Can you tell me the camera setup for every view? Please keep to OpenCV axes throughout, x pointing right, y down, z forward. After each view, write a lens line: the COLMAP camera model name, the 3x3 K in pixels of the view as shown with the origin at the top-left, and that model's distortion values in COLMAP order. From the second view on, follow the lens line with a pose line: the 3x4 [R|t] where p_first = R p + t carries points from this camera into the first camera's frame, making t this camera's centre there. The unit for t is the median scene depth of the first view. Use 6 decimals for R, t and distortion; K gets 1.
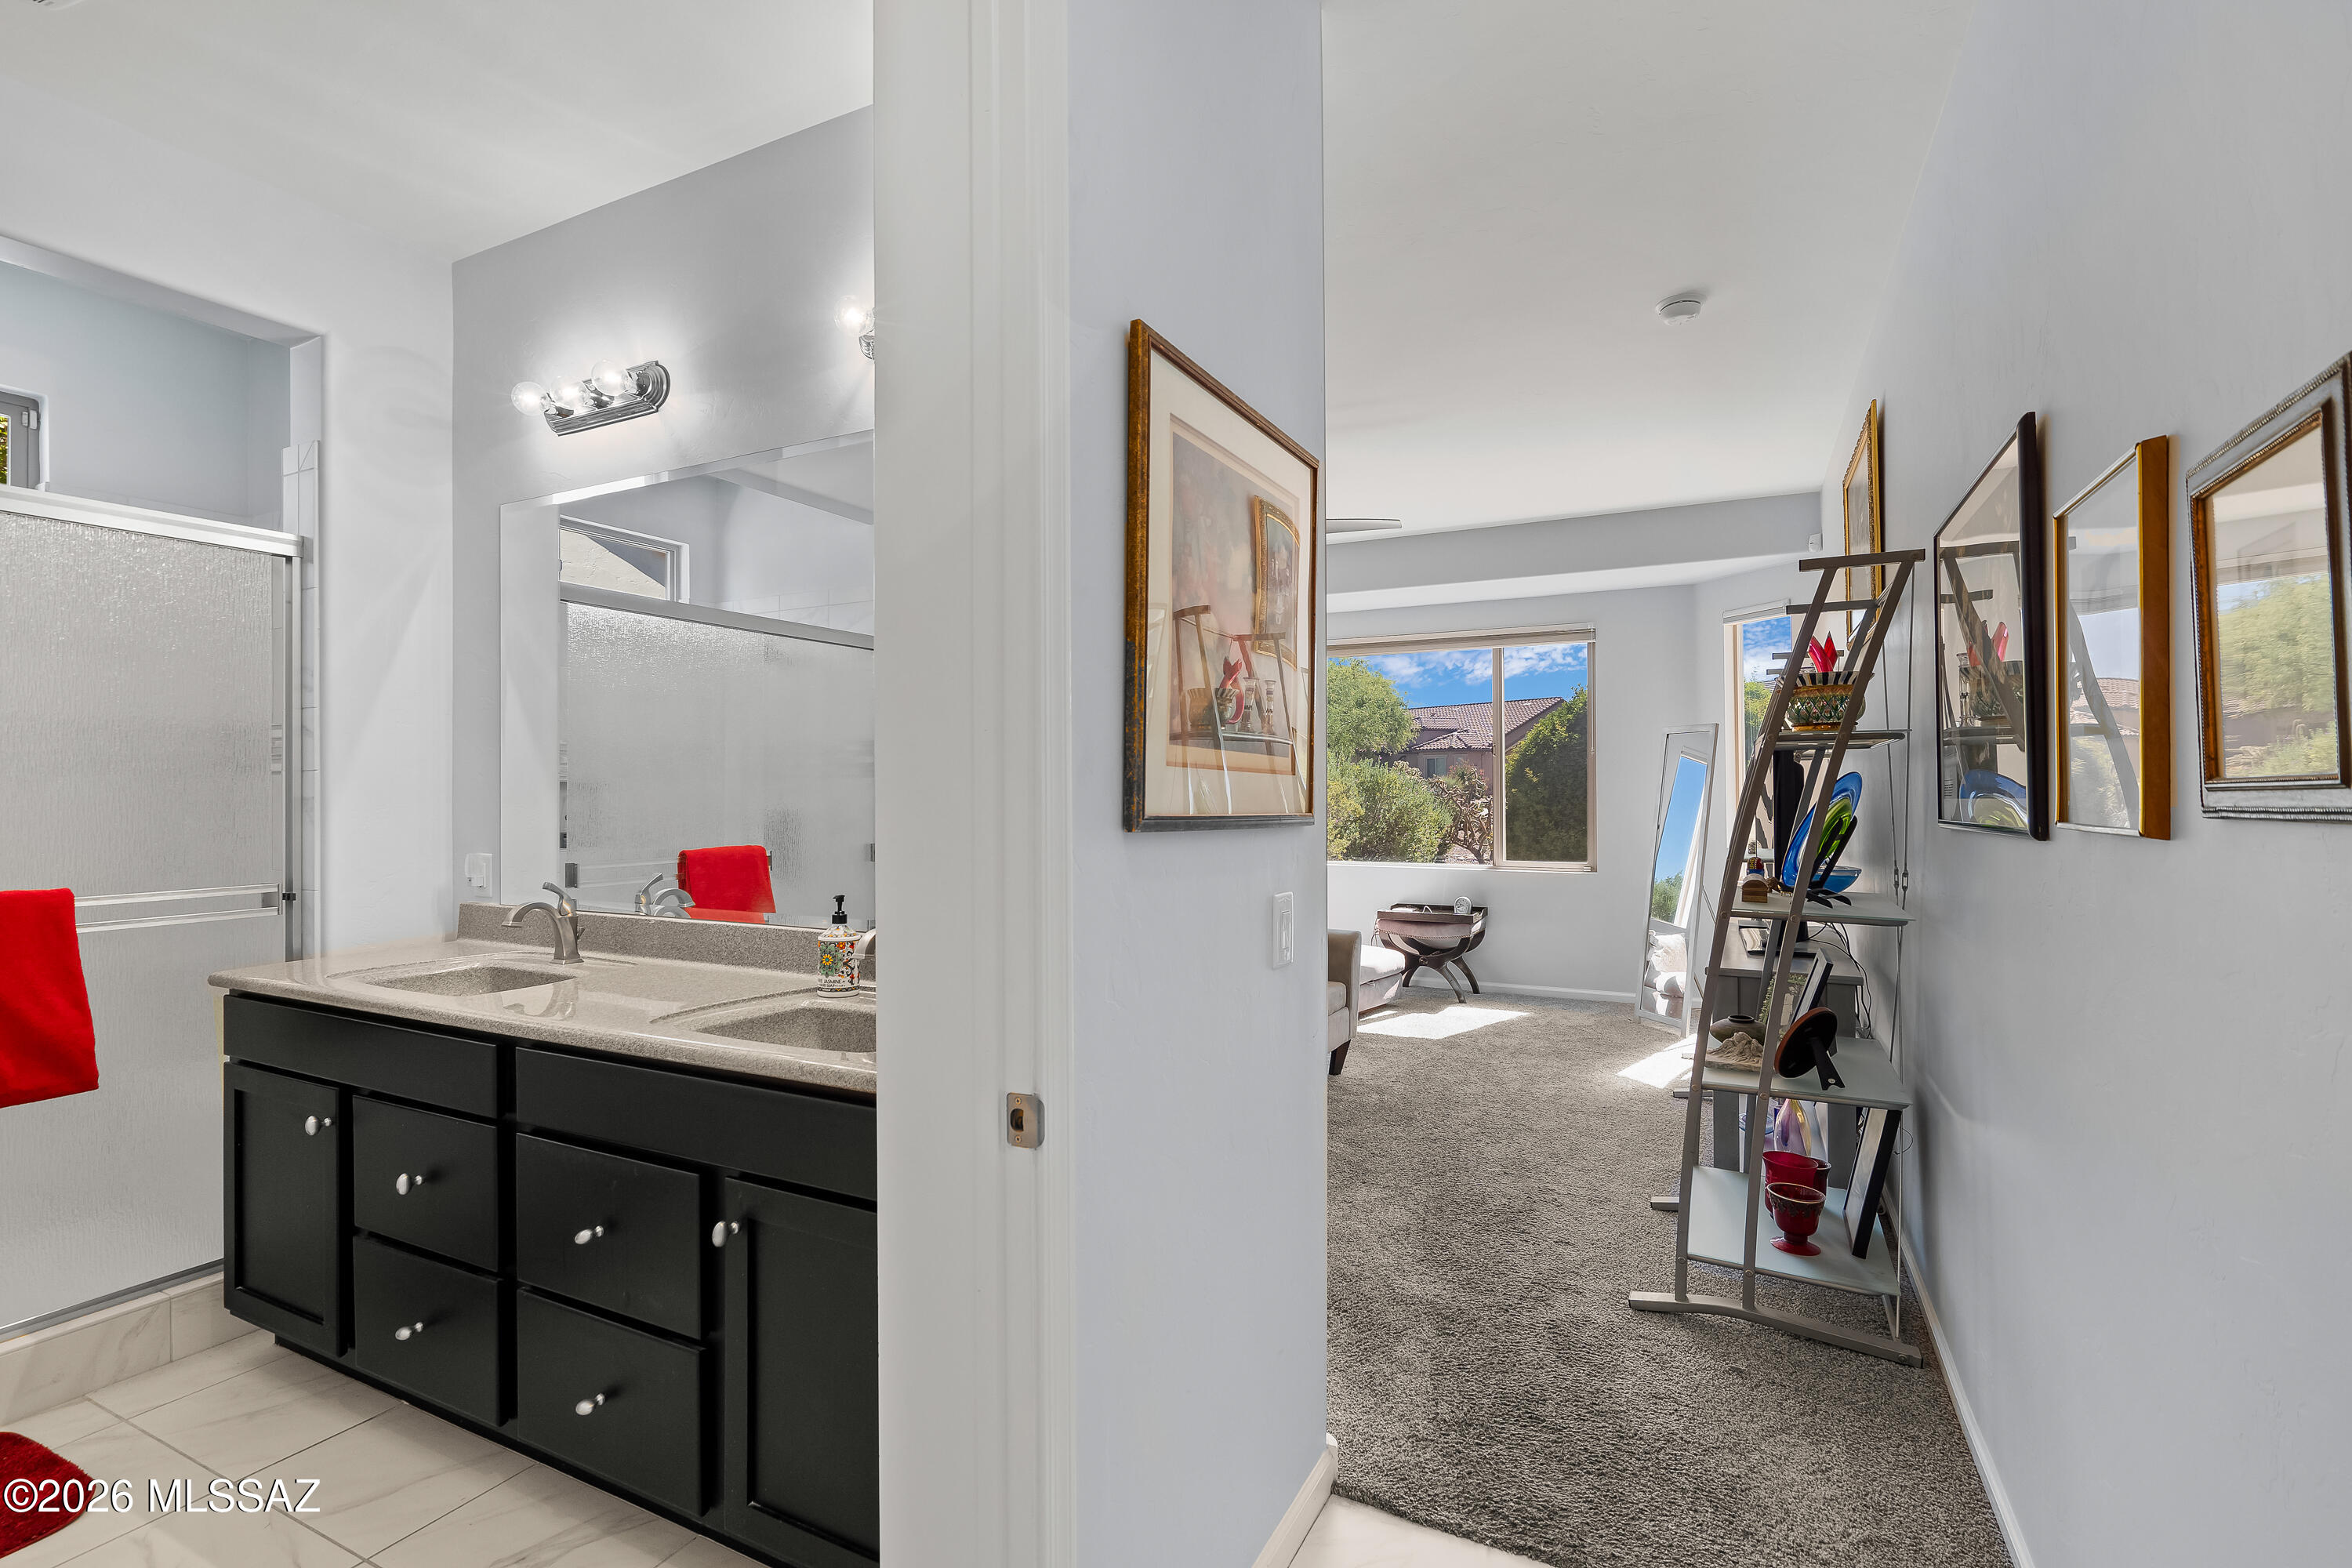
lens RADIAL K [[1078.8, 0, 1176.0], [0, 1078.8, 784.0], [0, 0, 1]] dist [-0.004075, 0.000515]
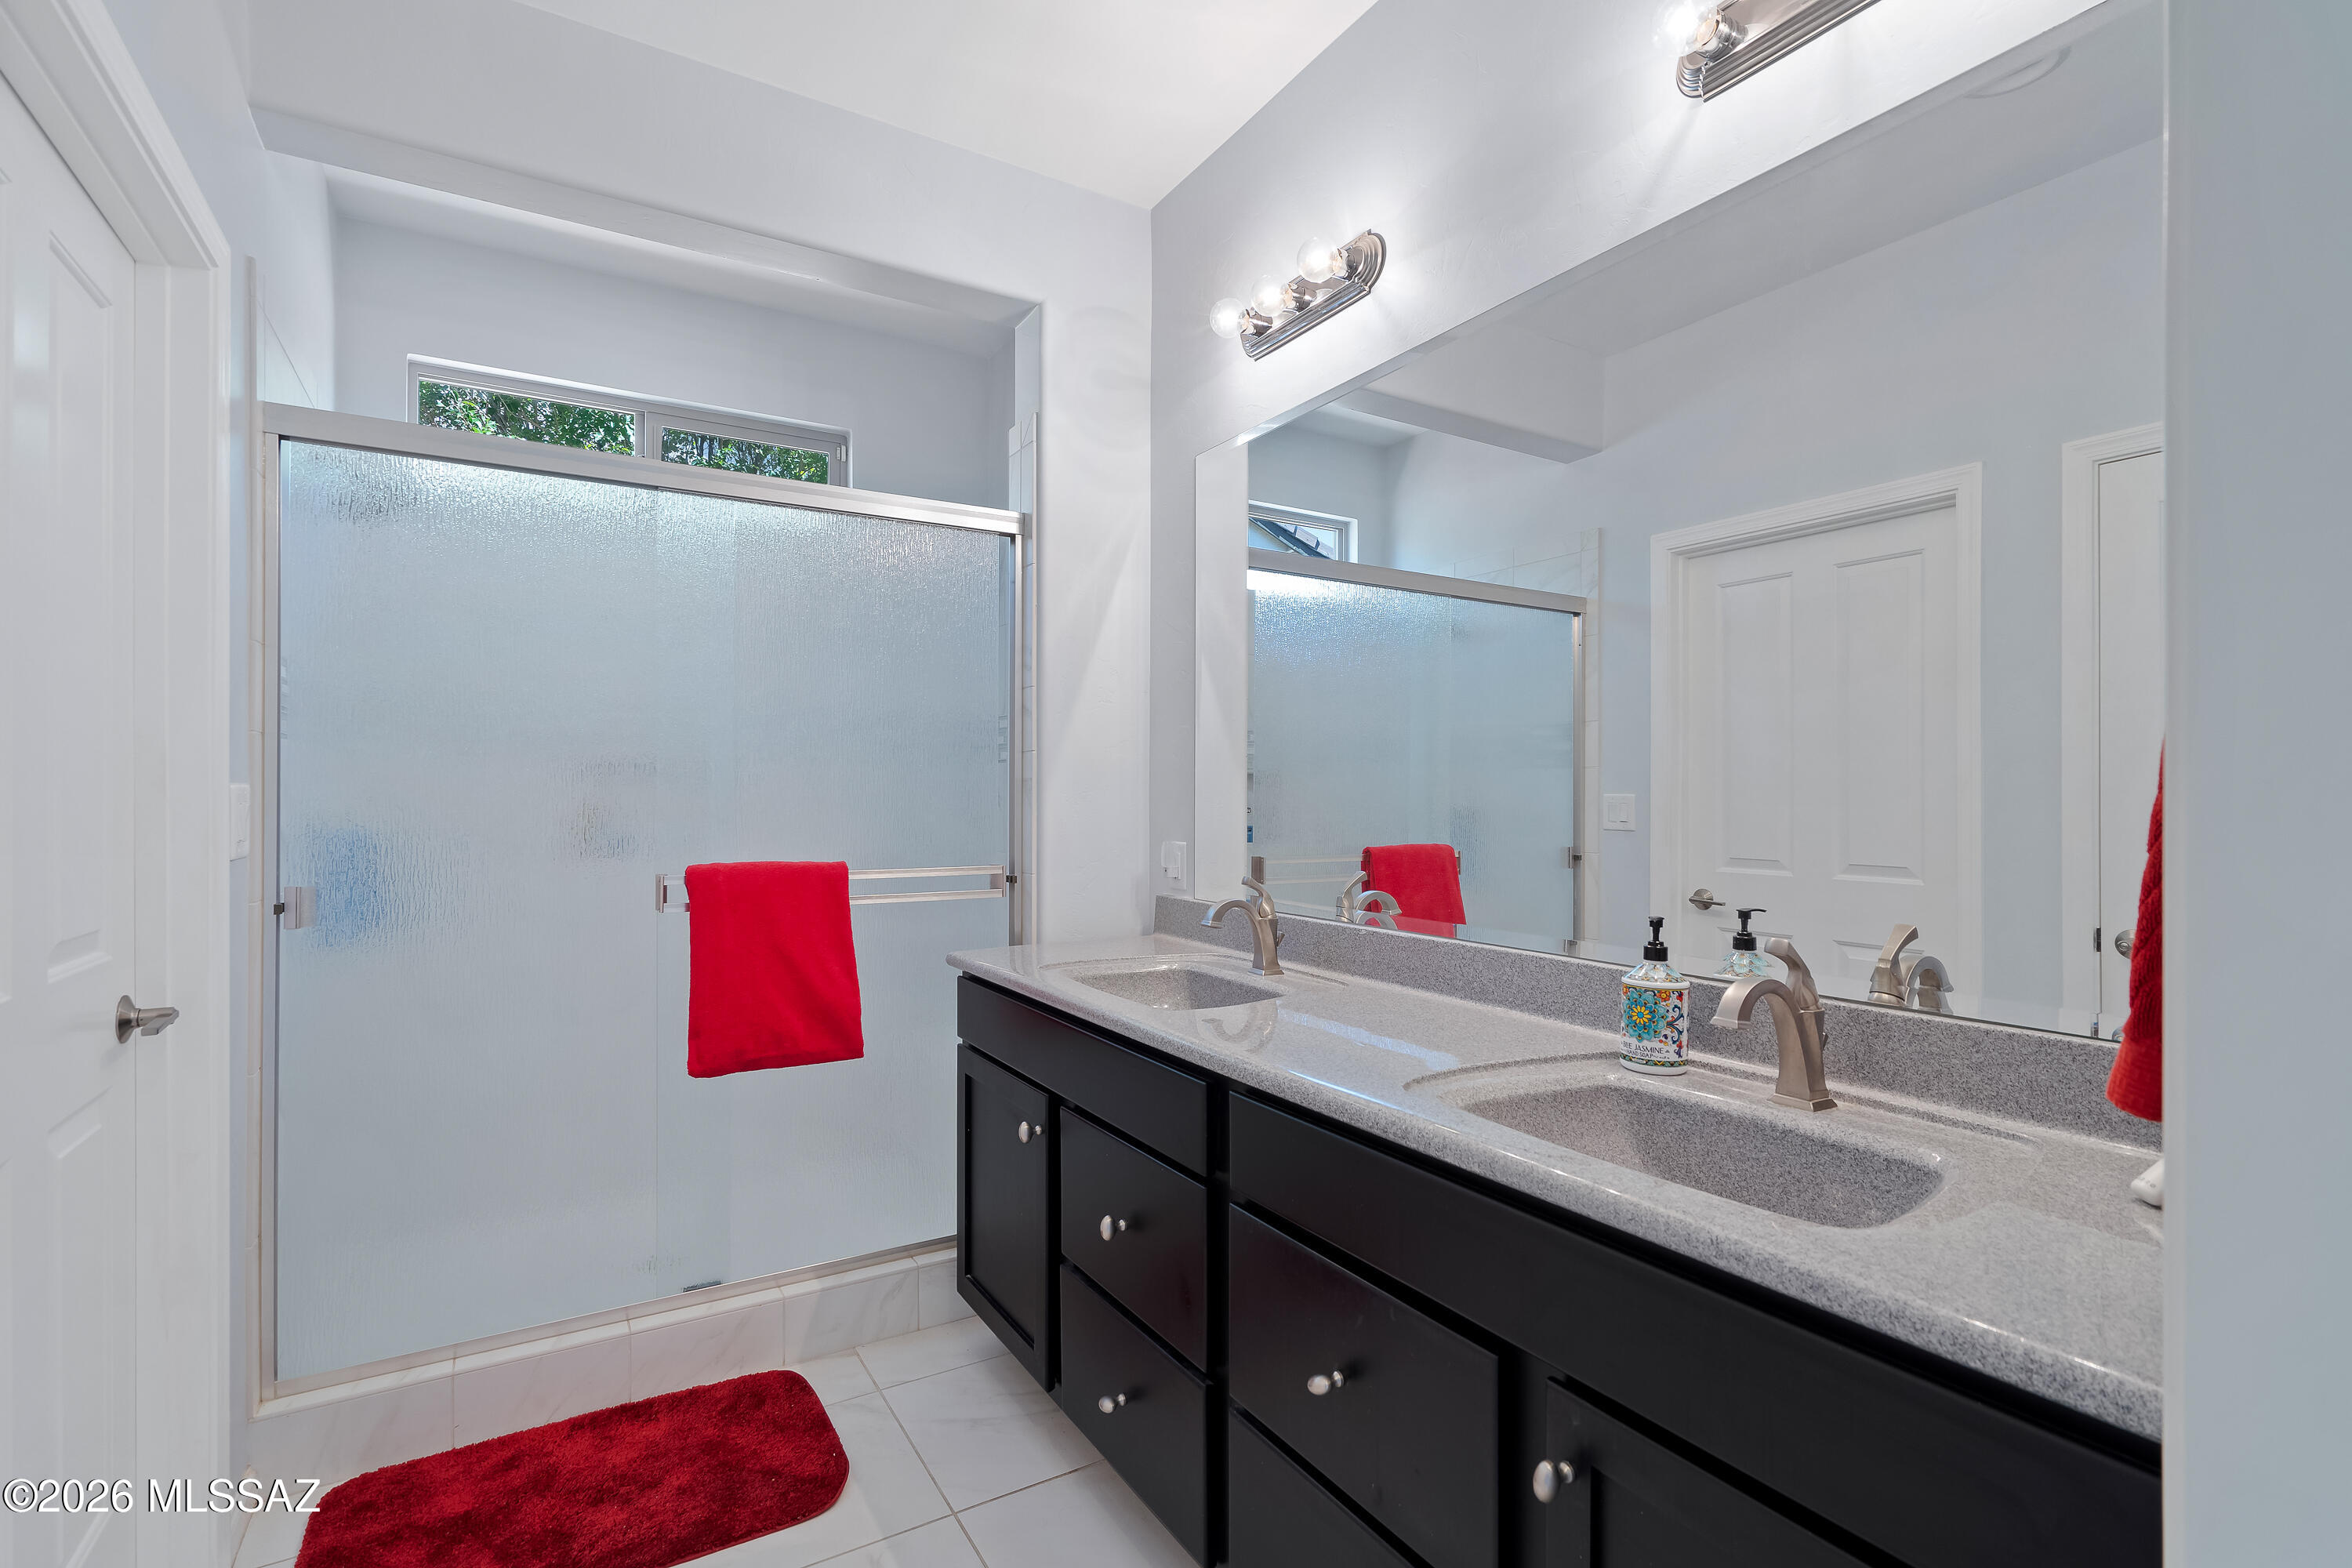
lens RADIAL K [[1074.1, 0, 1173.7], [0, 1074.1, 804.1], [0, 0, 1]] dist [-0.002951, 0.001657]
pose [[0.849434, 0.010203, -0.527597, -0.206797], [-0.004658, 0.999919, 0.011838, 0.027101], [0.527675, -0.007598, 0.849413, 0.279683]]
